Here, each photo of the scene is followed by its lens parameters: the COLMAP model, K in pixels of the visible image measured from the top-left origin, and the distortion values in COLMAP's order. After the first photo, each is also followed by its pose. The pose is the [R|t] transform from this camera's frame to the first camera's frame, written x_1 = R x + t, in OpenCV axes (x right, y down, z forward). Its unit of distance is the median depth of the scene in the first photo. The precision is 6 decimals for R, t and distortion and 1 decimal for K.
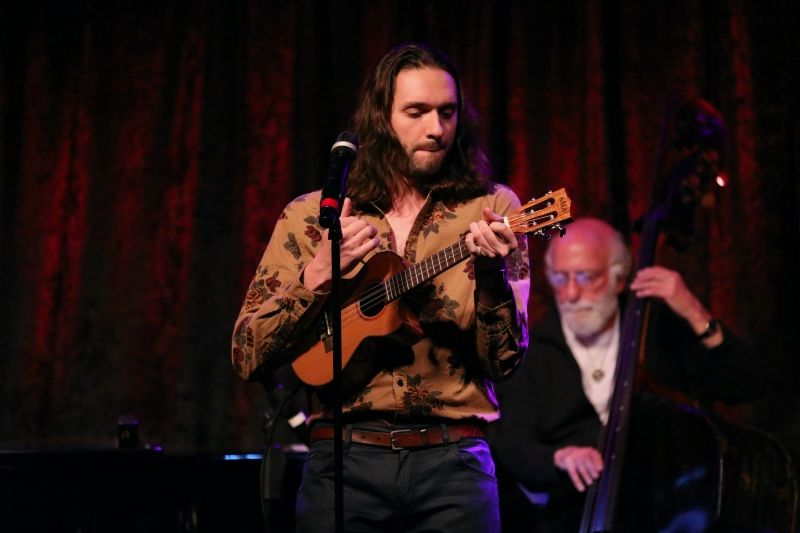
lens RADIAL K [[3046.0, 0, 380.5], [0, 3046.0, 266.6], [0, 0, 1]] dist [0.628708, 3.665470]
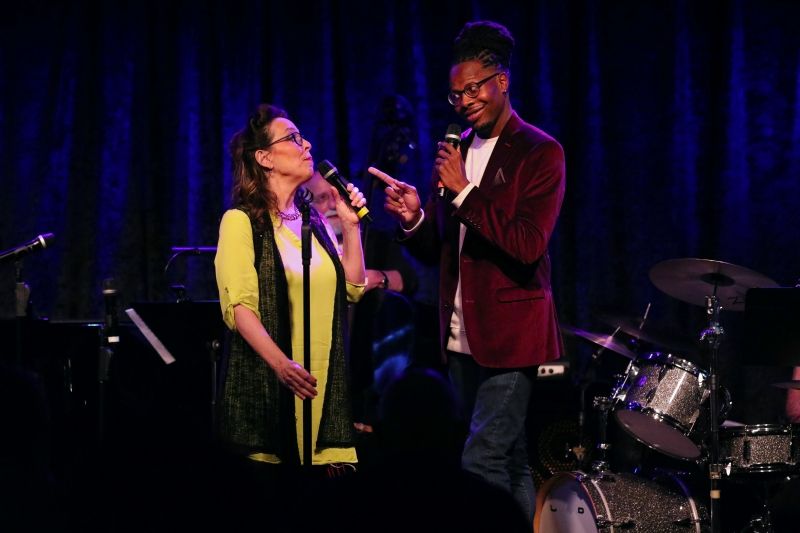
lens RADIAL K [[2668.2, 0, 403.1], [0, 2668.2, 256.5], [0, 0, 1]] dist [0.146466, 0.080503]
pose [[0.997722, 0.003870, 0.067341, 0.016742], [-0.006492, 0.999227, 0.038764, -0.025860], [-0.067139, -0.039113, 0.996977, -0.363472]]
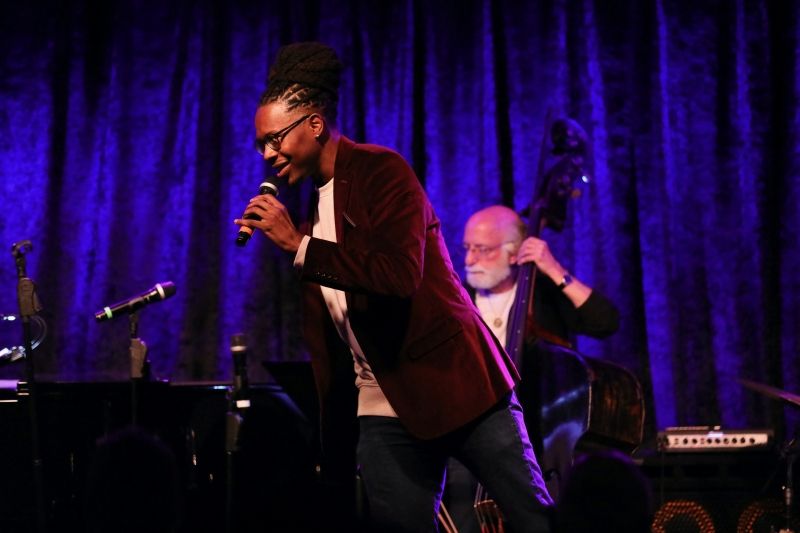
lens RADIAL K [[2847.7, 0, 400.0], [0, 2847.7, 266.5], [0, 0, 1]] dist [0.193262, 4.208980]
pose [[0.999944, 0.000101, 0.010538, 0.017428], [-0.000348, 0.999725, 0.023467, -0.020118], [-0.010533, -0.023470, 0.999669, -0.255673]]
